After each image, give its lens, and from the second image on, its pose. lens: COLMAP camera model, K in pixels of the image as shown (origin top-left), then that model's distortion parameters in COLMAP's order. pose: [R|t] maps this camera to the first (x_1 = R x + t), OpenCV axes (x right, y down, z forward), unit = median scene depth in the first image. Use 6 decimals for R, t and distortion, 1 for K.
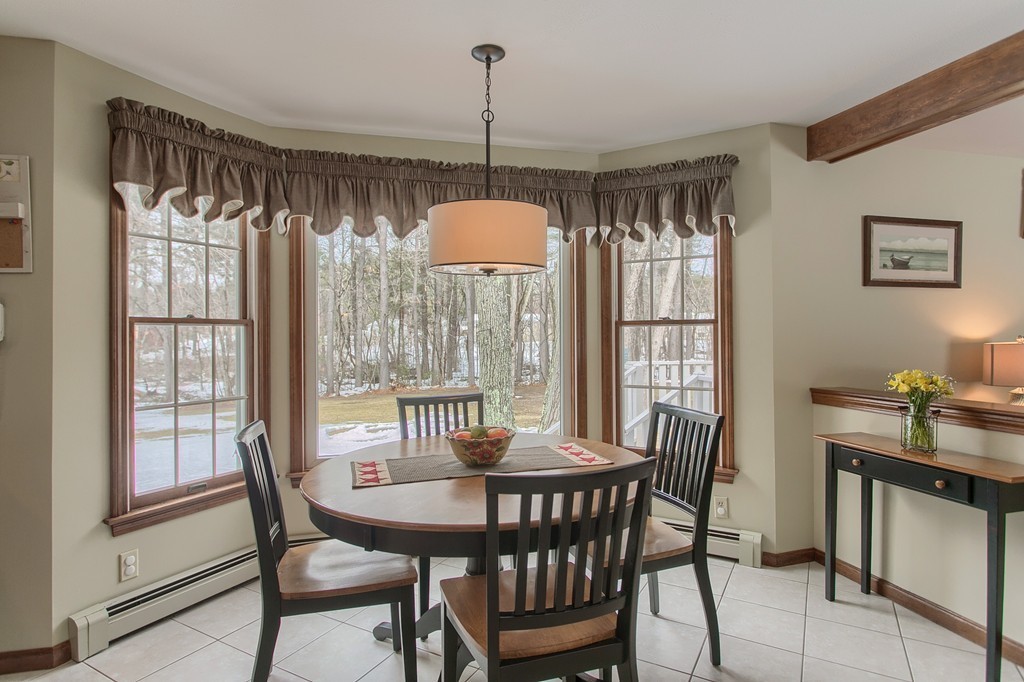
lens RADIAL K [[554.2, 0, 512.0], [0, 554.2, 335.2], [0, 0, 1]] dist [-0.015260, 0.001417]
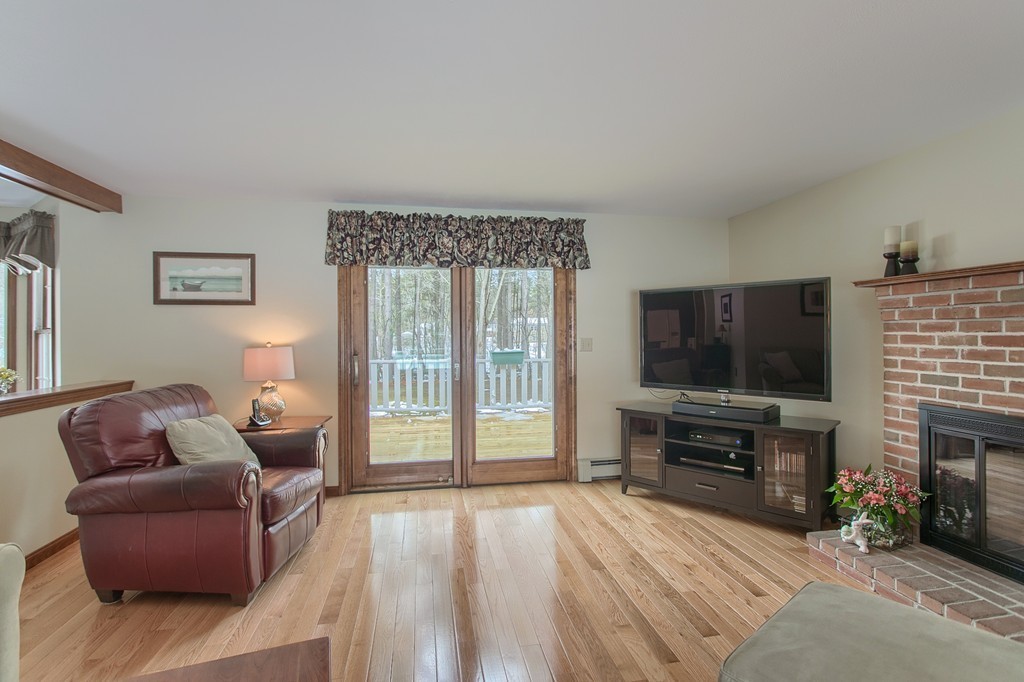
lens RADIAL K [[480.3, 0, 512.2], [0, 480.3, 338.2], [0, 0, 1]] dist [-0.001399, -0.000274]
pose [[0.997555, 0.000716, -0.069888, 1.584724], [-0.000504, 0.999995, 0.003046, -0.011500], [0.069890, -0.003003, 0.997550, -0.100836]]
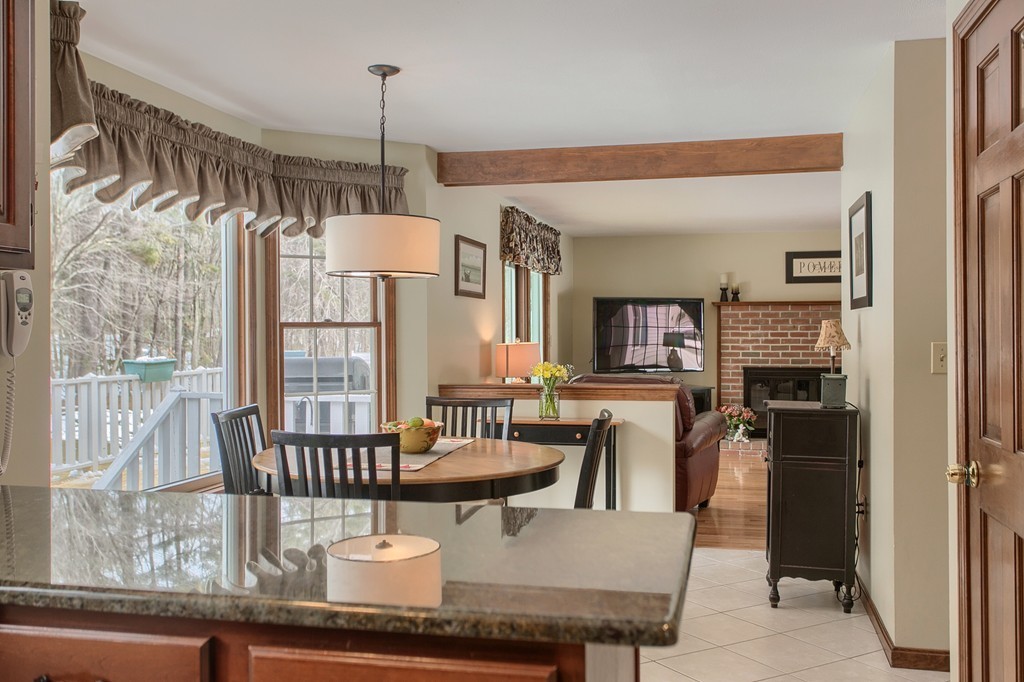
lens RADIAL K [[968.9, 0, 512.1], [0, 968.9, 344.2], [0, 0, 1]] dist [-0.010434, 0.000000]
pose [[0.462924, -0.008234, 0.886360, -1.112885], [0.004738, 0.999966, 0.006815, 0.000360], [-0.886385, 0.001044, 0.462947, -0.047987]]
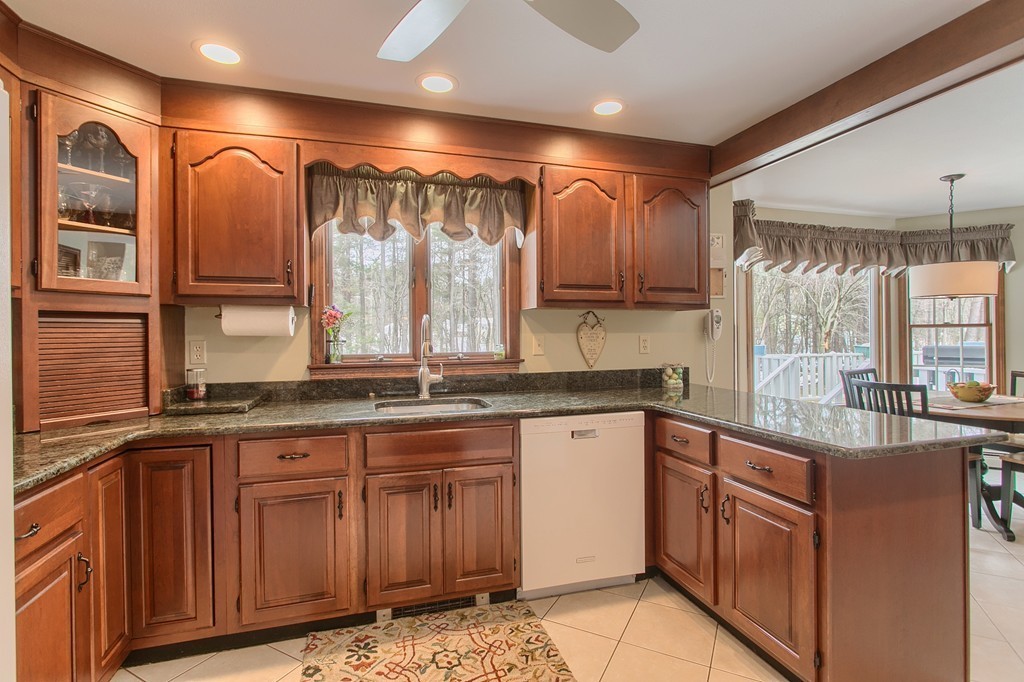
lens RADIAL K [[480.3, 0, 512.4], [0, 480.3, 338.3], [0, 0, 1]] dist [-0.001399, -0.000274]
pose [[0.999426, -0.002727, 0.033762, -1.090594], [0.002509, 0.999976, 0.006498, 0.001742], [-0.033779, -0.006410, 0.999409, -0.367285]]
